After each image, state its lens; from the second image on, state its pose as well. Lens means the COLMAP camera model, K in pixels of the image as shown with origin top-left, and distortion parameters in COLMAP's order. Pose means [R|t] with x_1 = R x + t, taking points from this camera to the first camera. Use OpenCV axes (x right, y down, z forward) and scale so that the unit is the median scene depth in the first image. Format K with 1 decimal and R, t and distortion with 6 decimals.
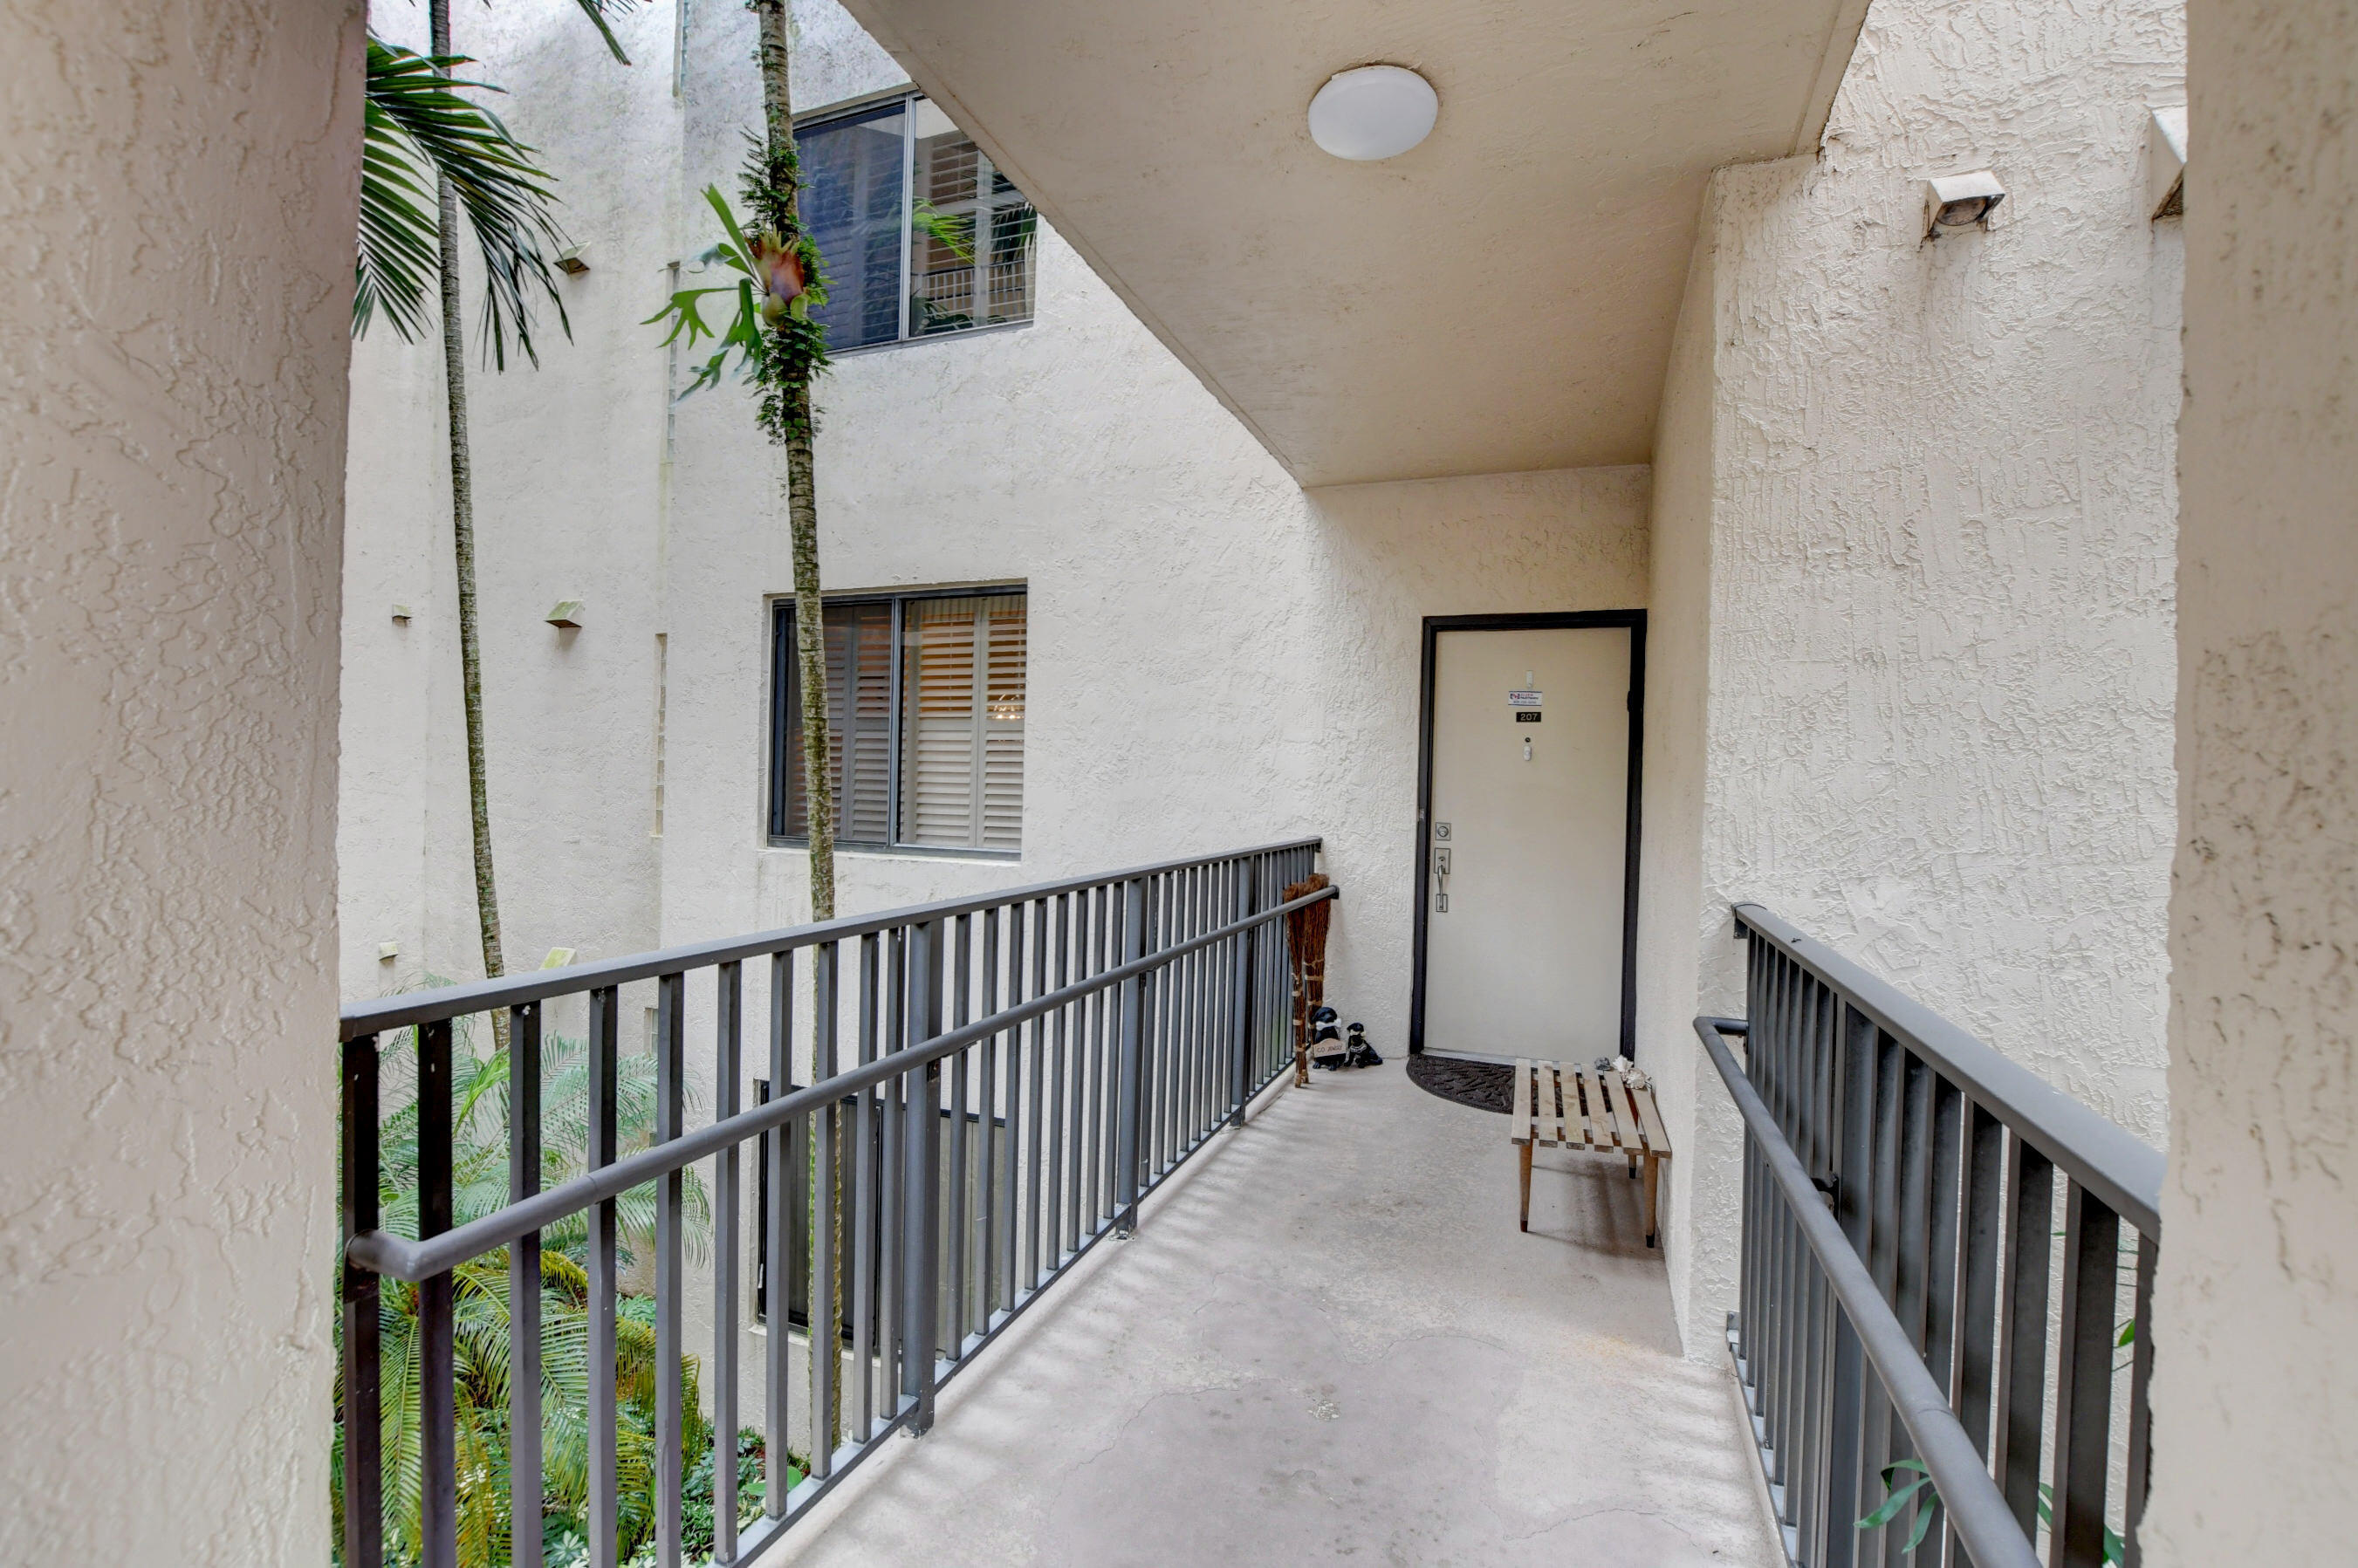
lens RADIAL K [[1038.8, 0, 1171.8], [0, 1038.8, 781.7], [0, 0, 1]] dist [-0.034840, 0.005181]
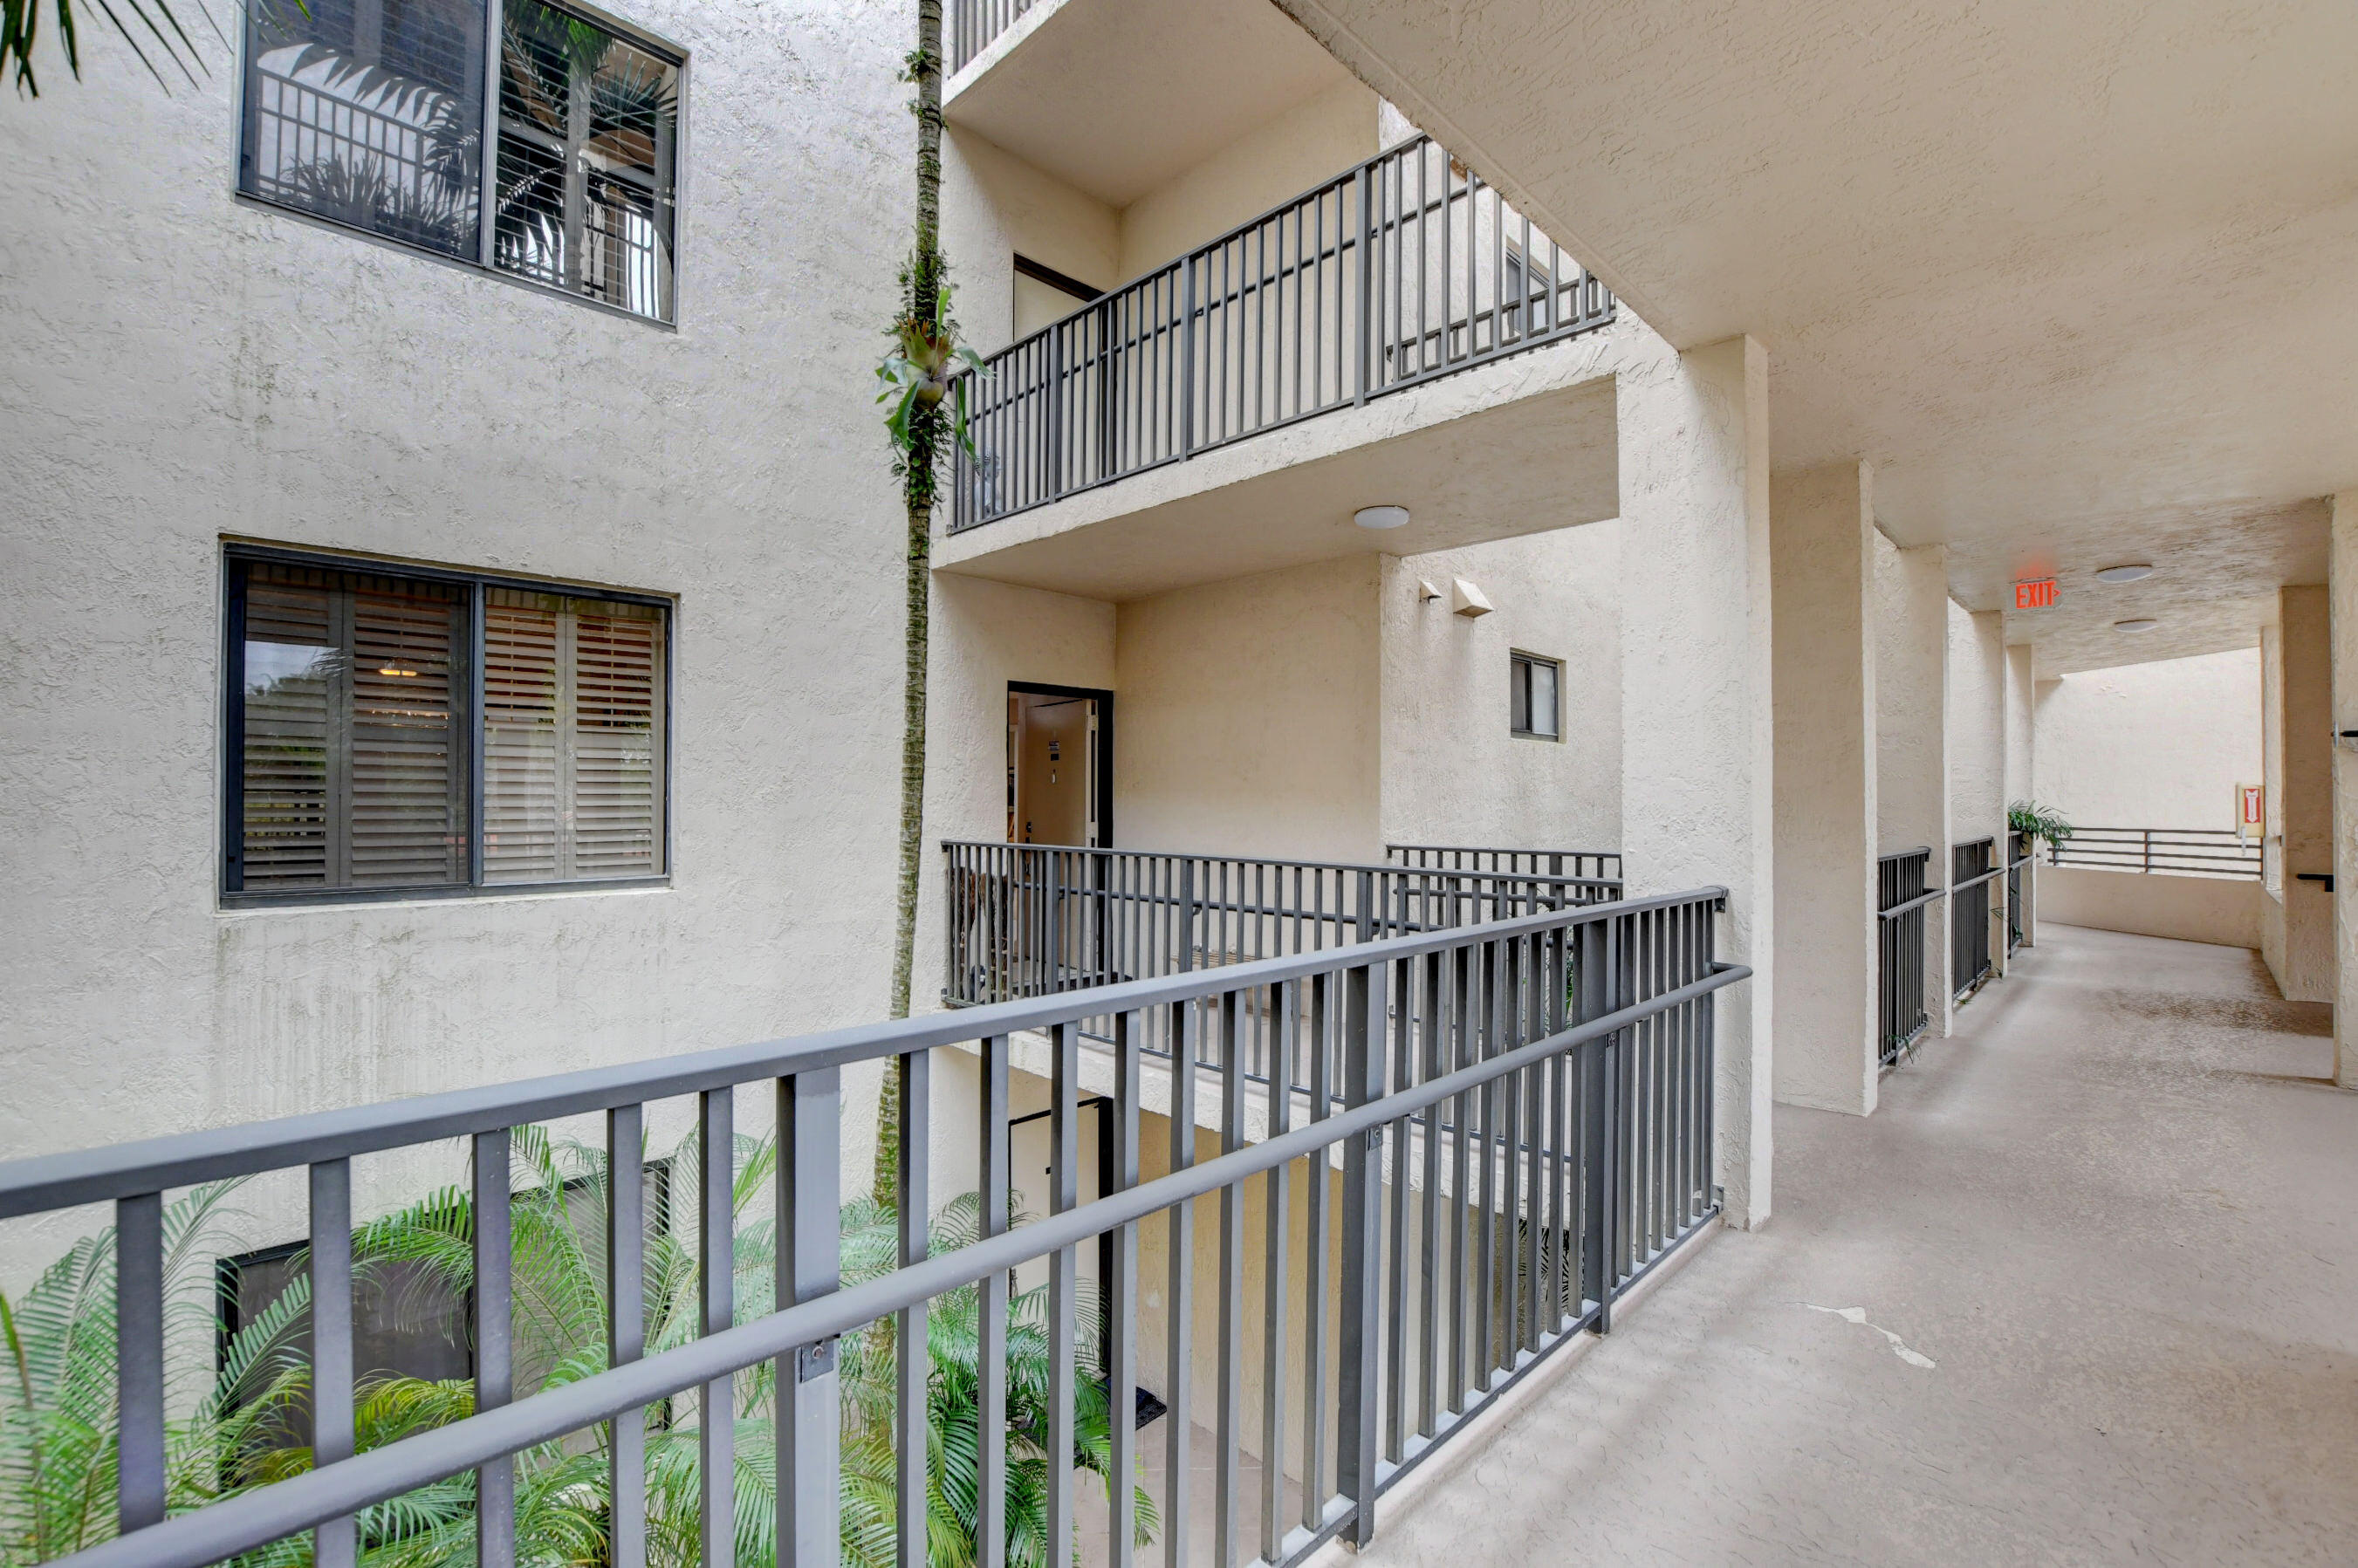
lens RADIAL K [[1038.8, 0, 1170.2], [0, 1038.8, 786.9], [0, 0, 1]] dist [-0.034840, 0.005181]
pose [[0.399838, -0.011206, 0.916517, -0.882475], [0.005528, 0.999937, 0.009814, -0.023427], [-0.916569, 0.001143, 0.399875, 0.202031]]
